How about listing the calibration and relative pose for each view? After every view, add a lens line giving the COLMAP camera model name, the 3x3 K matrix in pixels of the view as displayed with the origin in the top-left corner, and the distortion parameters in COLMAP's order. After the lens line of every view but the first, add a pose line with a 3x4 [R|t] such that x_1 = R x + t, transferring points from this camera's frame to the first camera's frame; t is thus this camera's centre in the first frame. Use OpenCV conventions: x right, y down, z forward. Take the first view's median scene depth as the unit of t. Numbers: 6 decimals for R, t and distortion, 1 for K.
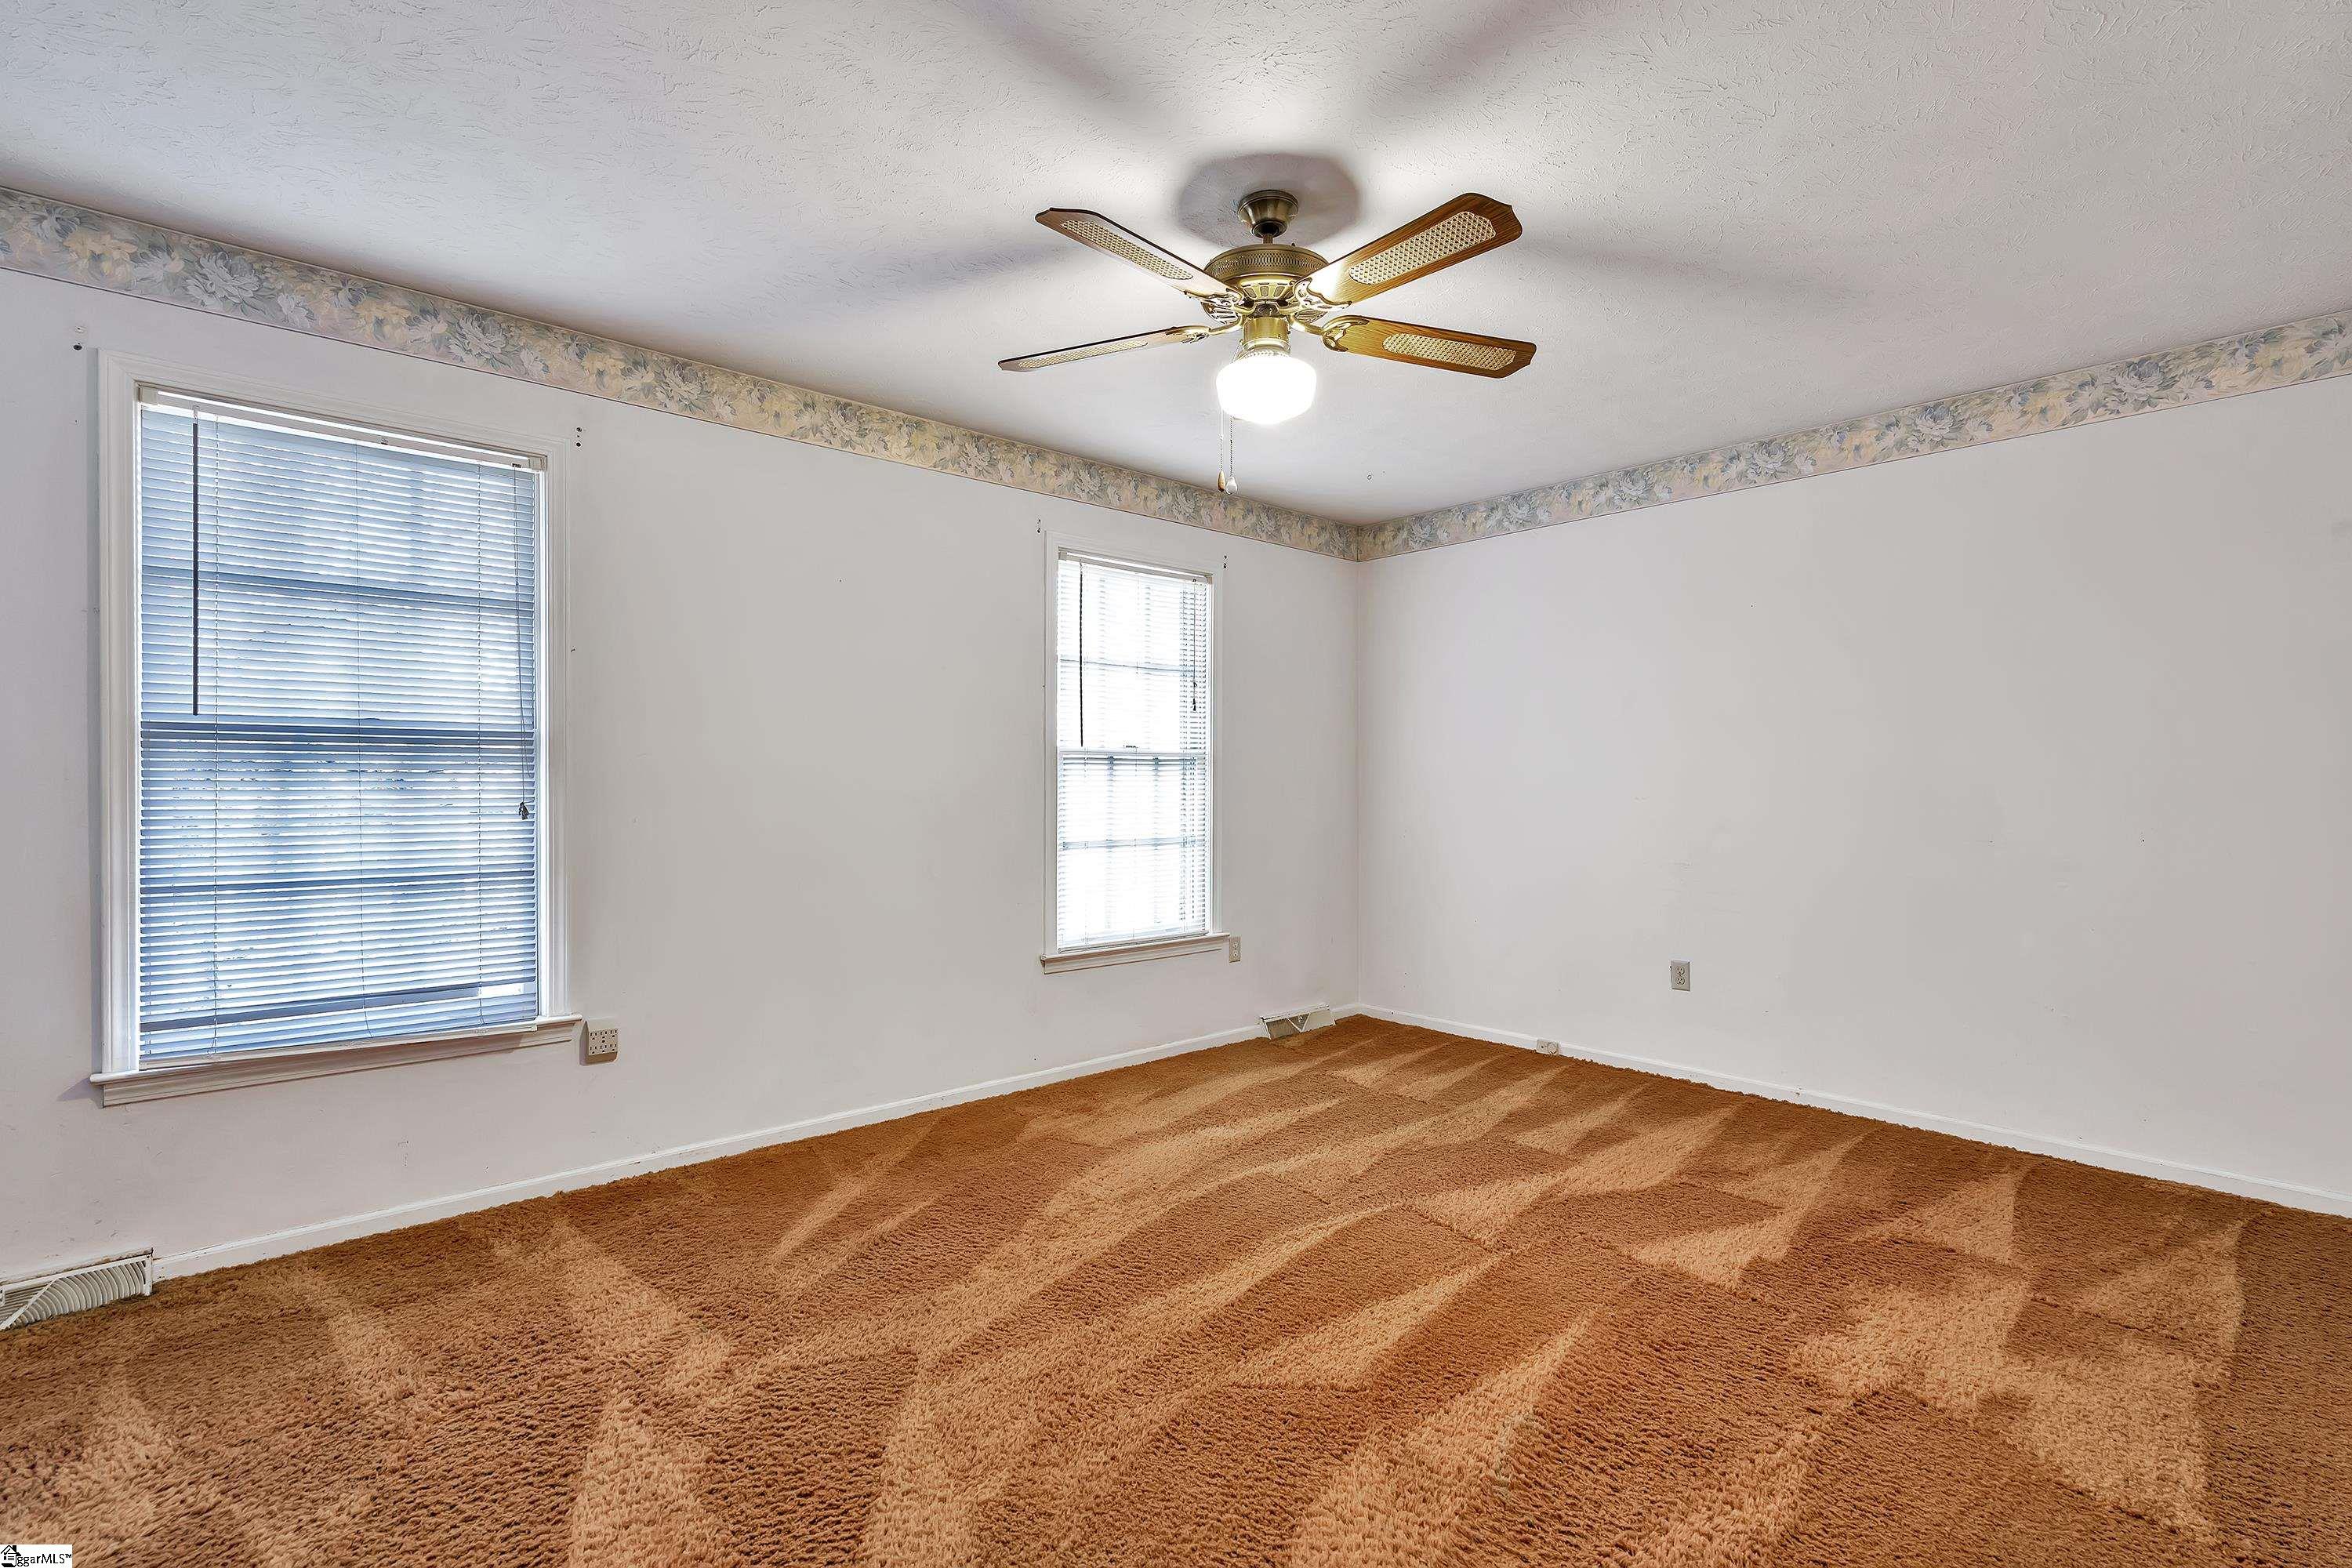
lens RADIAL K [[1079.3, 0, 1176.0], [0, 1079.3, 786.1], [0, 0, 1]] dist [-0.005680, 0.001372]
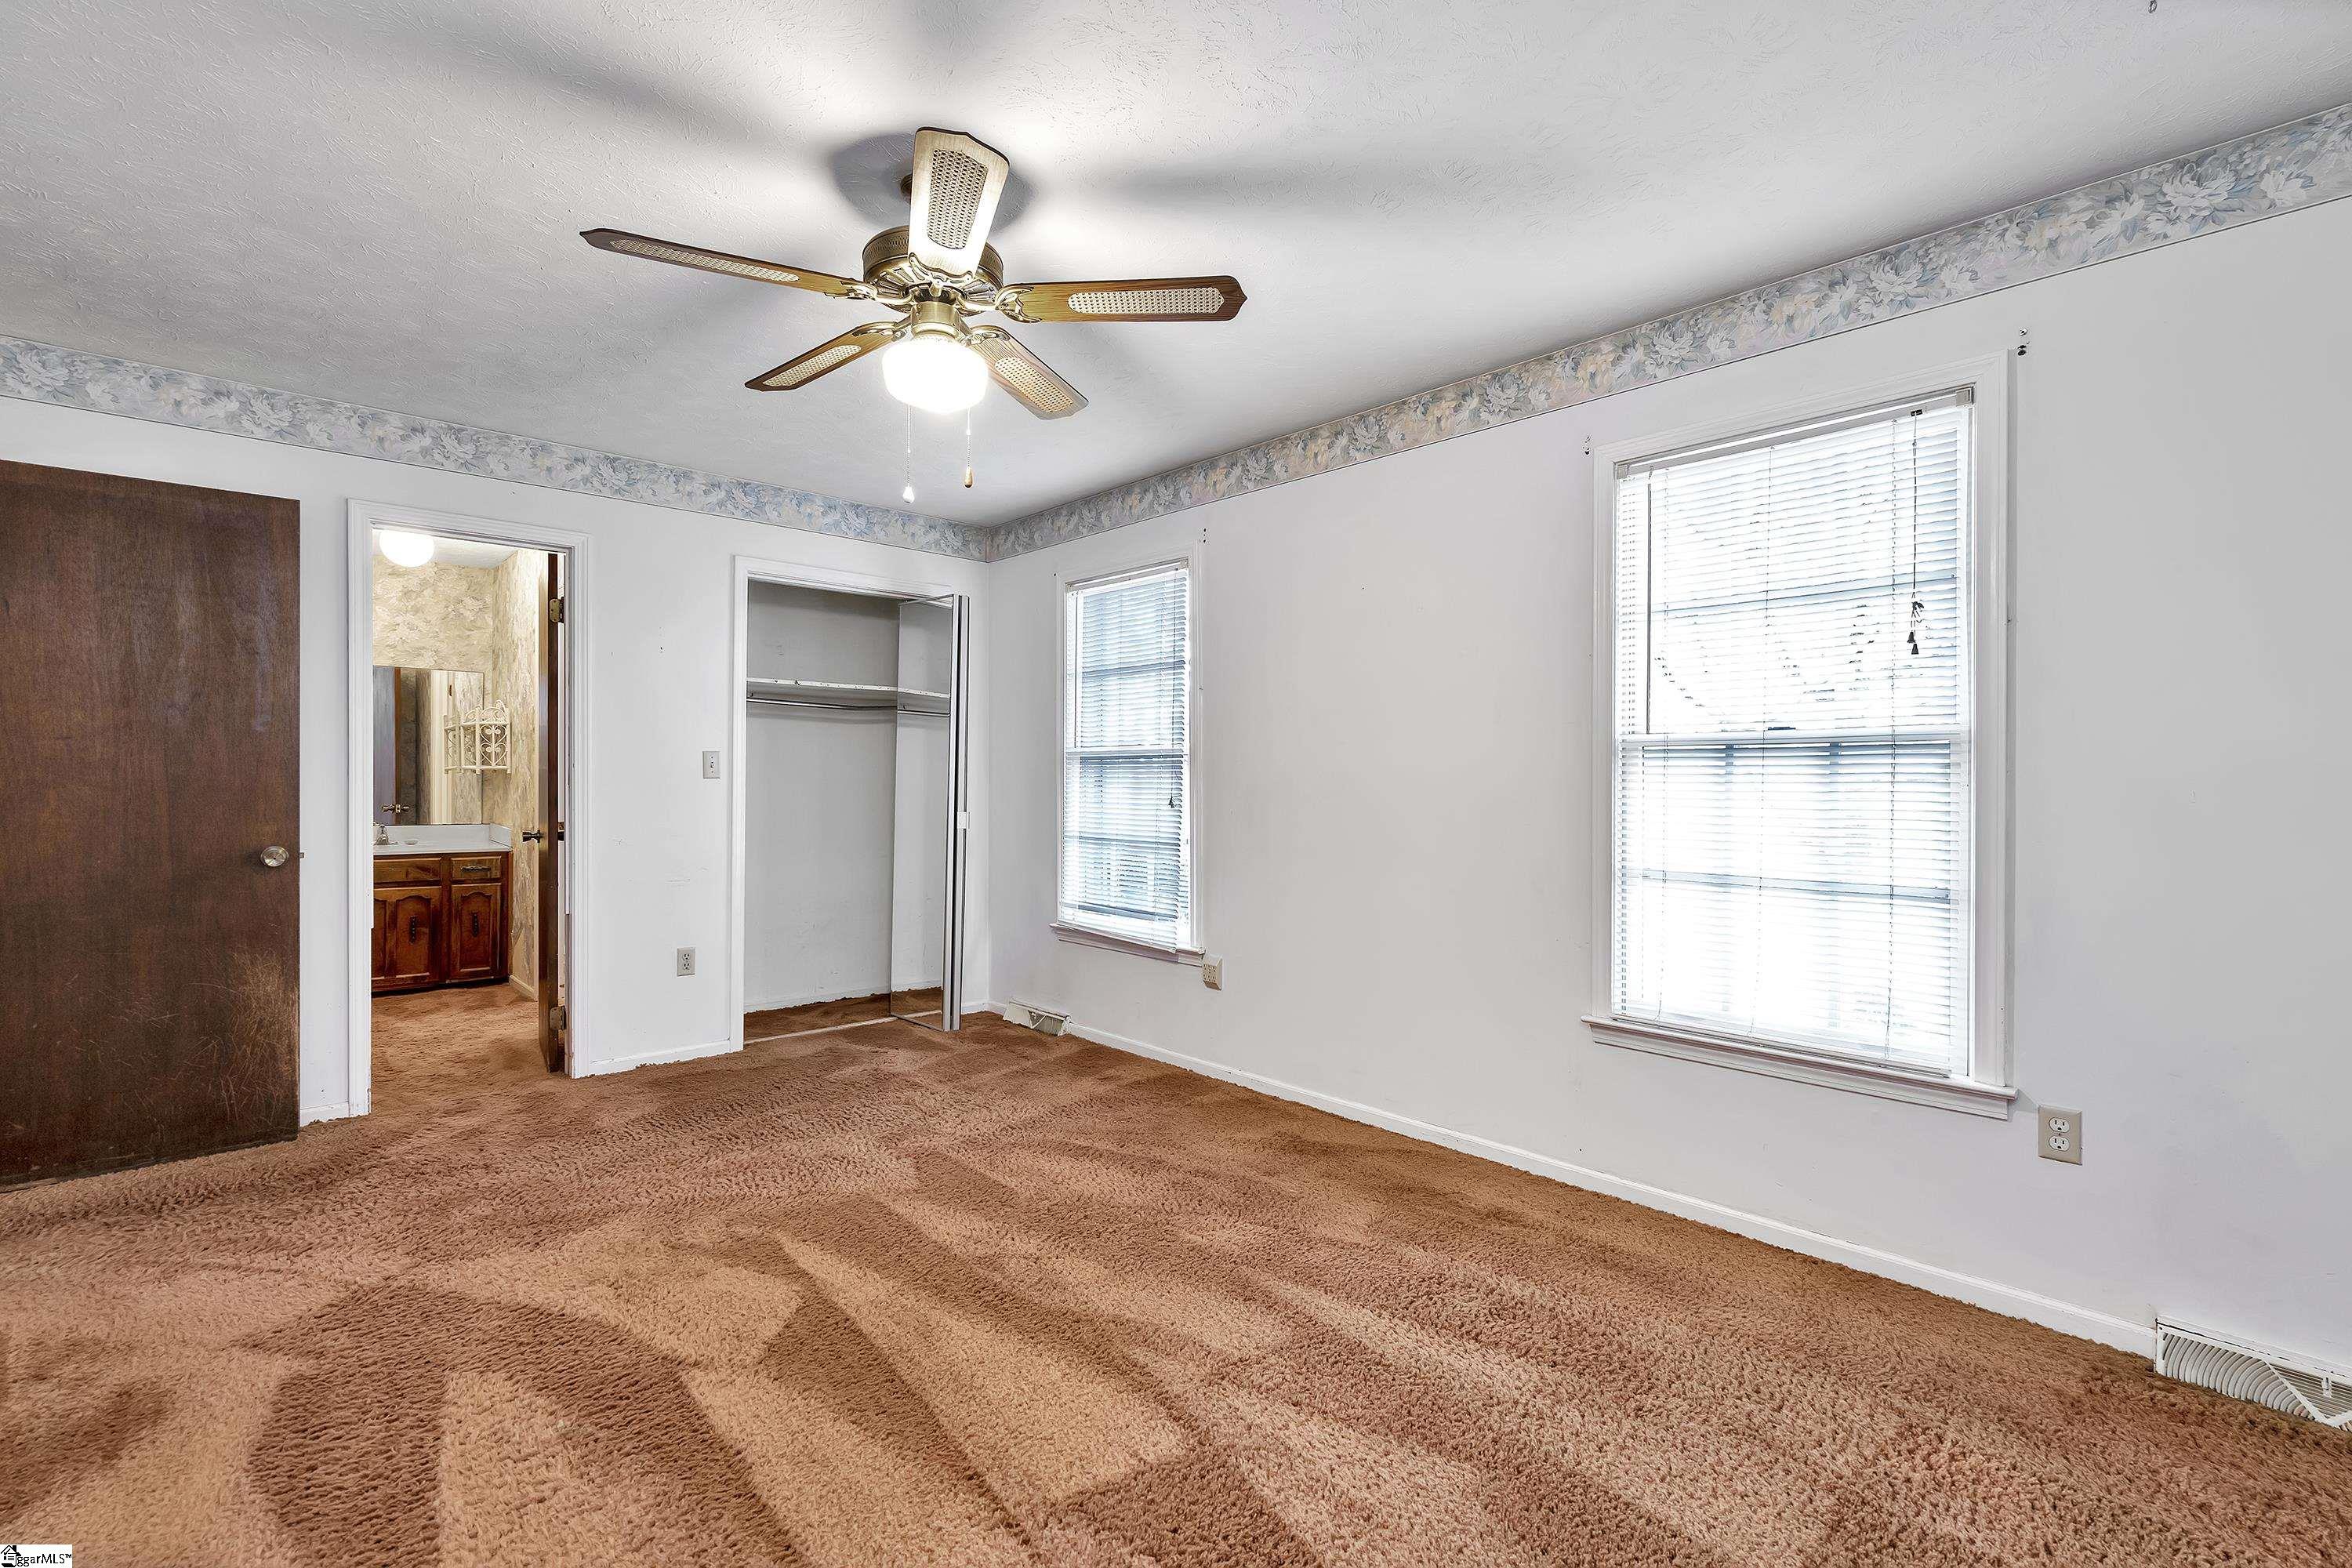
lens RADIAL K [[1079.3, 0, 1171.8], [0, 1079.3, 784.8], [0, 0, 1]] dist [-0.005680, 0.001372]
pose [[0.002852, 0.005117, -0.999983, 0.705891], [-0.002522, 0.999984, 0.005110, -0.007870], [0.999993, 0.002508, 0.002865, 0.798881]]
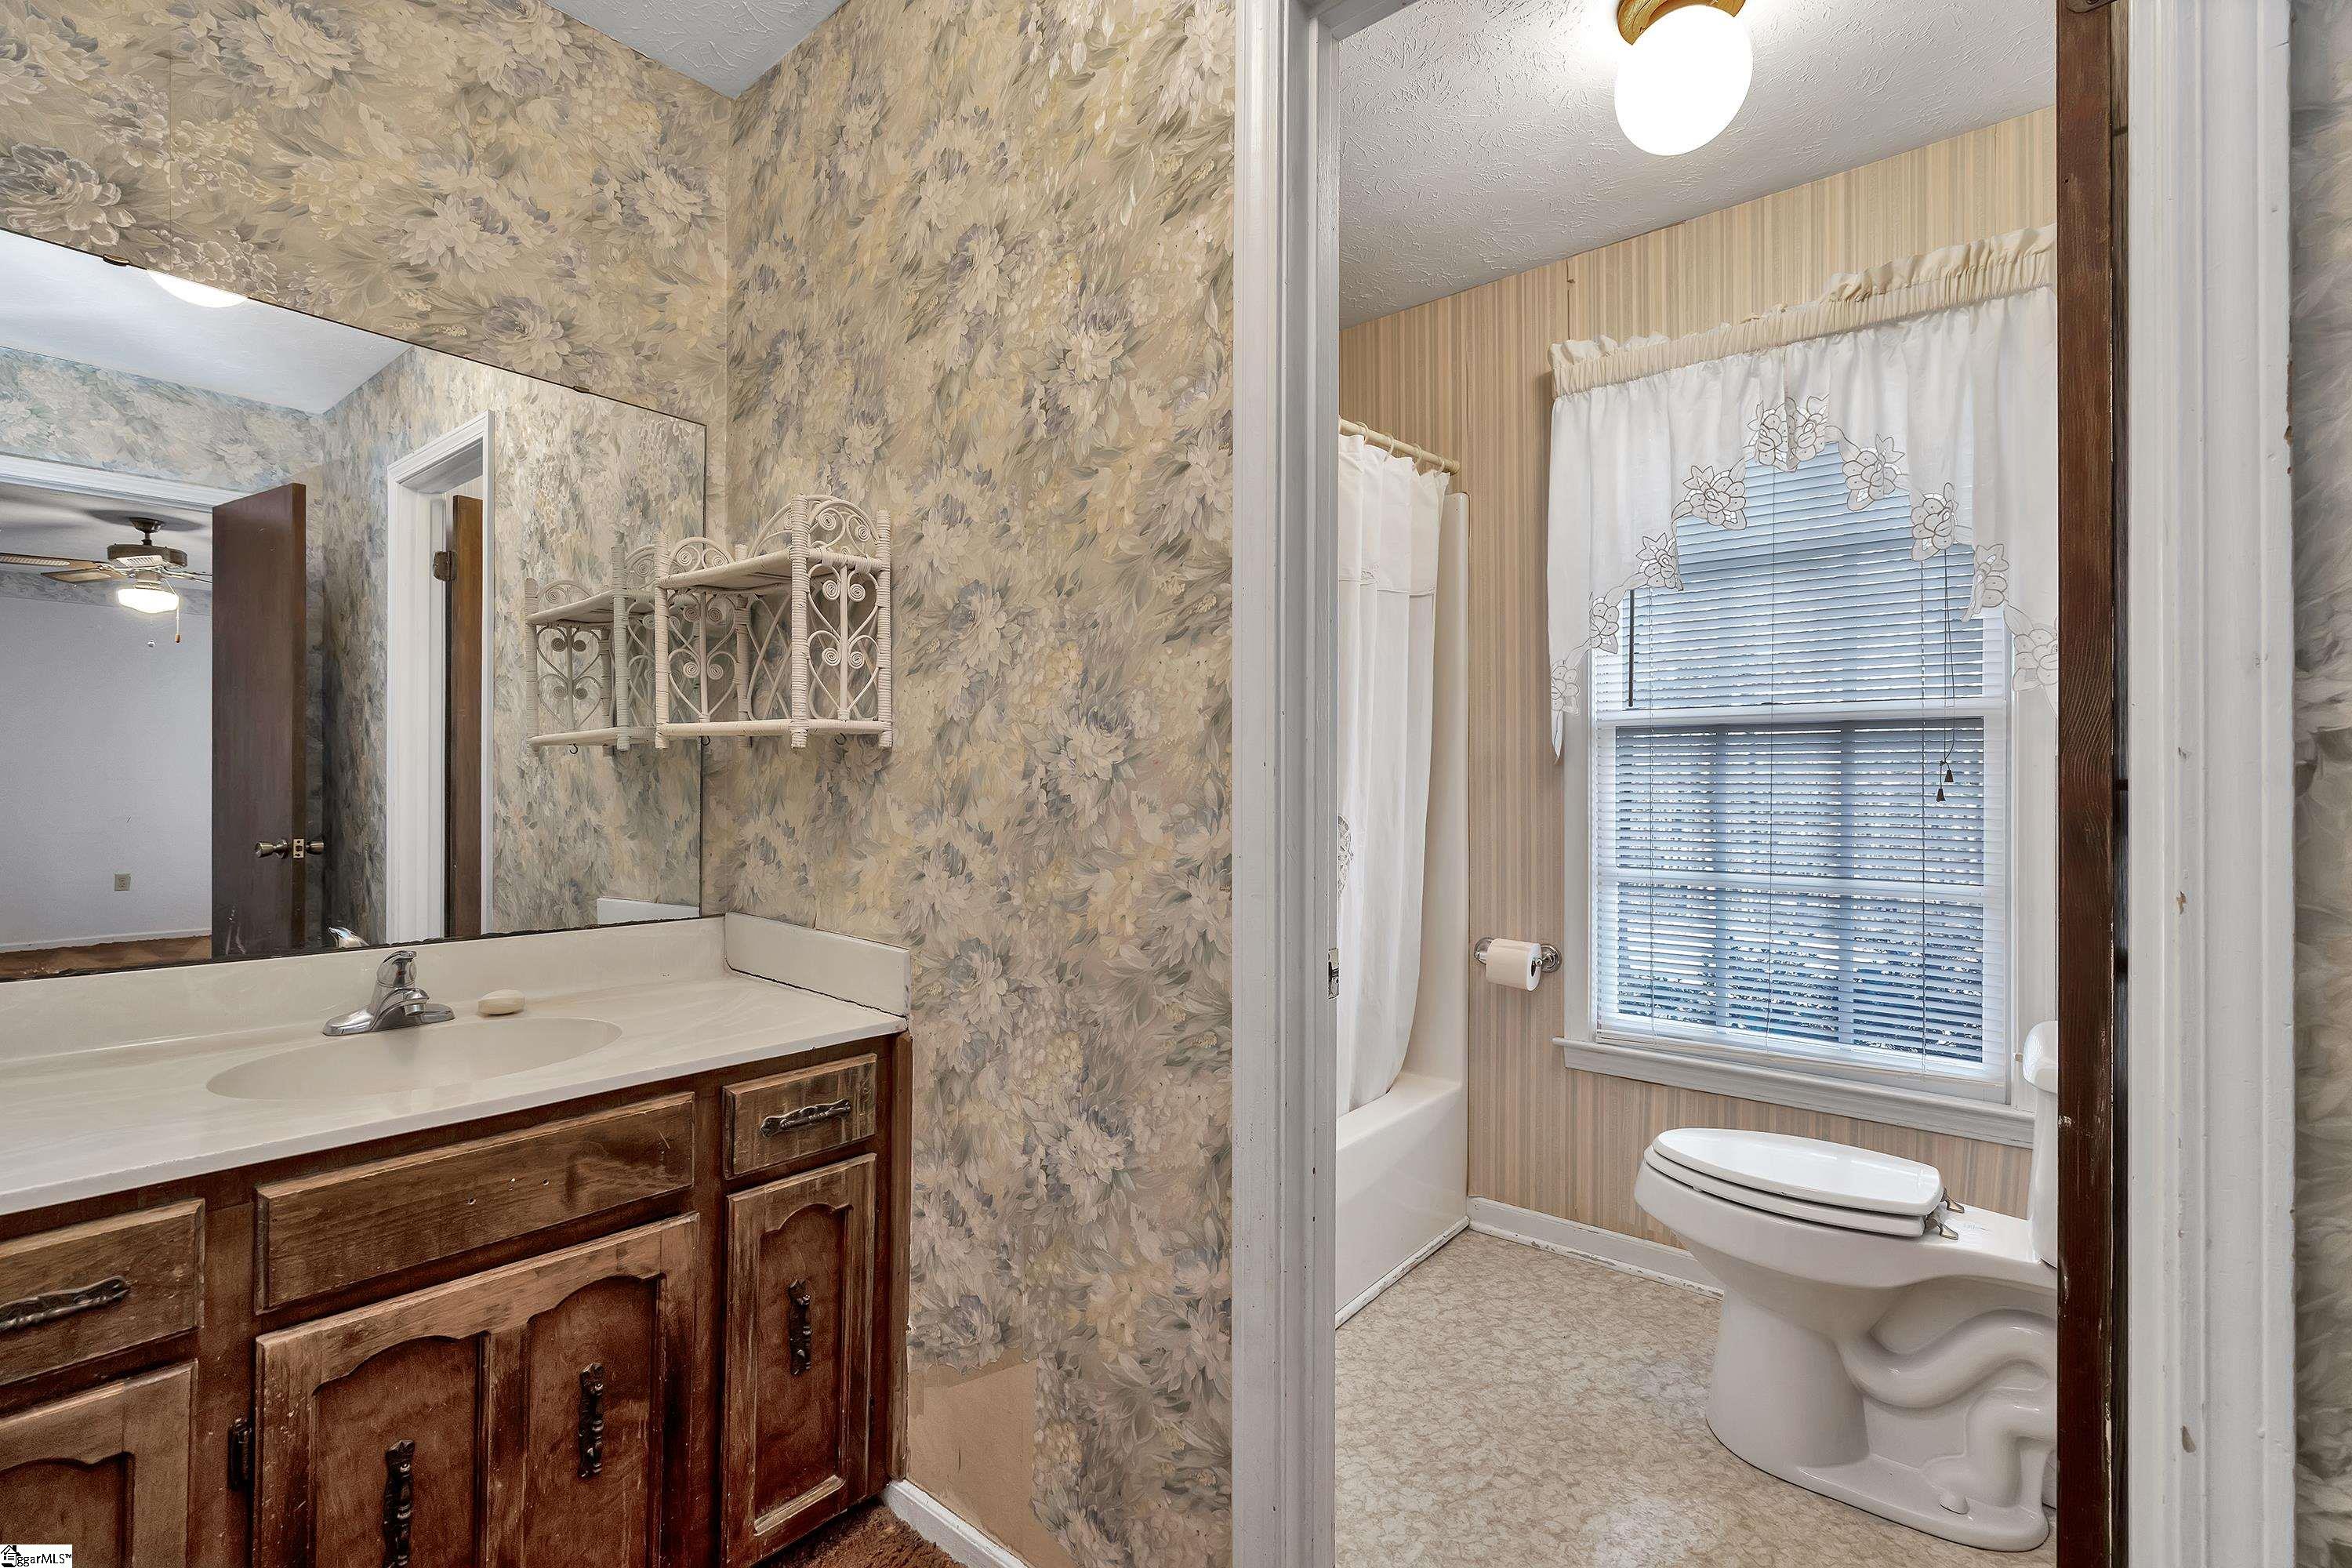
lens RADIAL K [[1079.3, 0, 1181.8], [0, 1079.3, 774.3], [0, 0, 1]] dist [-0.005680, 0.001372]
pose [[0.132660, 0.000952, -0.991161, 0.622607], [0.004008, 0.999991, 0.001497, -0.007504], [0.991154, -0.004171, 0.132655, 0.732222]]
